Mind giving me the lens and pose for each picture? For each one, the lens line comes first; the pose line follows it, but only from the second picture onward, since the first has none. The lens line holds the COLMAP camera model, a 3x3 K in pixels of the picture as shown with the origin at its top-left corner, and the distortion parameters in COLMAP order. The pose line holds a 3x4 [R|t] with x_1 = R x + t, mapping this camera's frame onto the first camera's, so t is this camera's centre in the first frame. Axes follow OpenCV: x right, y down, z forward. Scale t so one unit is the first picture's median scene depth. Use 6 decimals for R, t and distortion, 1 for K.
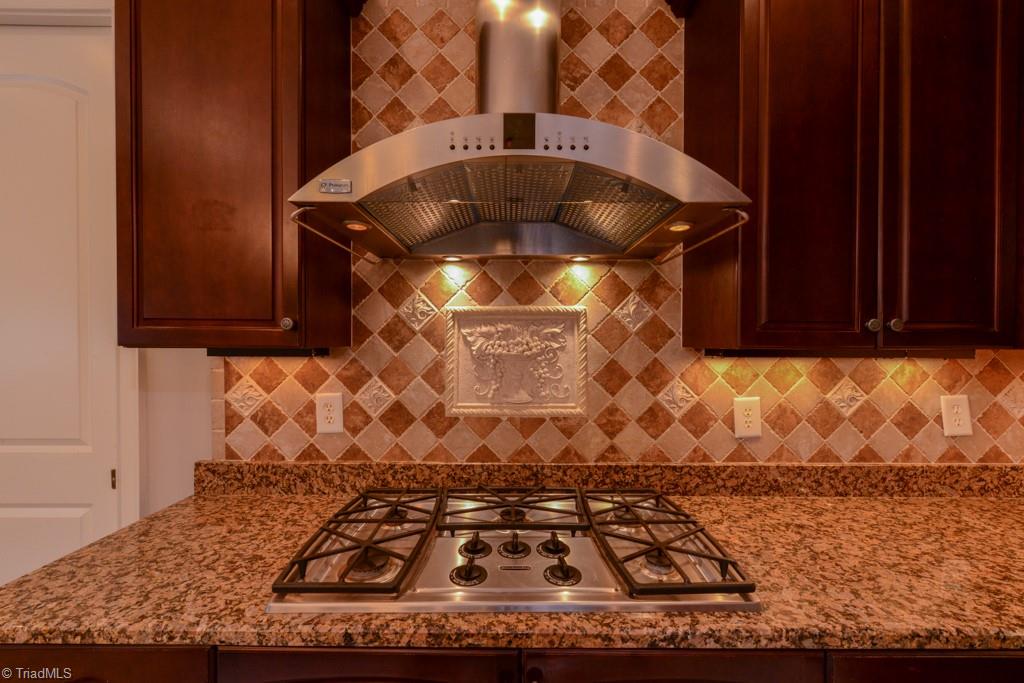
lens RADIAL K [[397.5, 0, 509.5], [0, 397.5, 343.7], [0, 0, 1]] dist [0.002940, -0.000600]
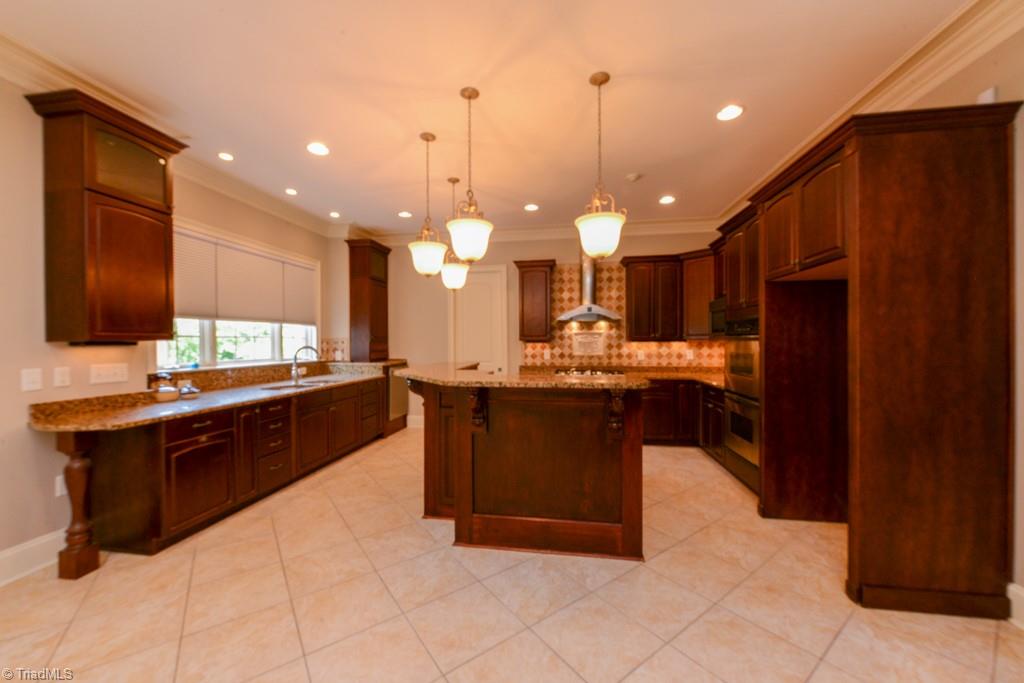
lens RADIAL K [[397.5, 0, 493.9], [0, 397.5, 341.8], [0, 0, 1]] dist [0.002940, -0.000600]
pose [[0.982961, -0.008699, -0.183606, -0.208991], [0.008920, 0.999960, 0.000379, 0.015319], [0.183595, -0.002010, 0.983000, -3.717142]]
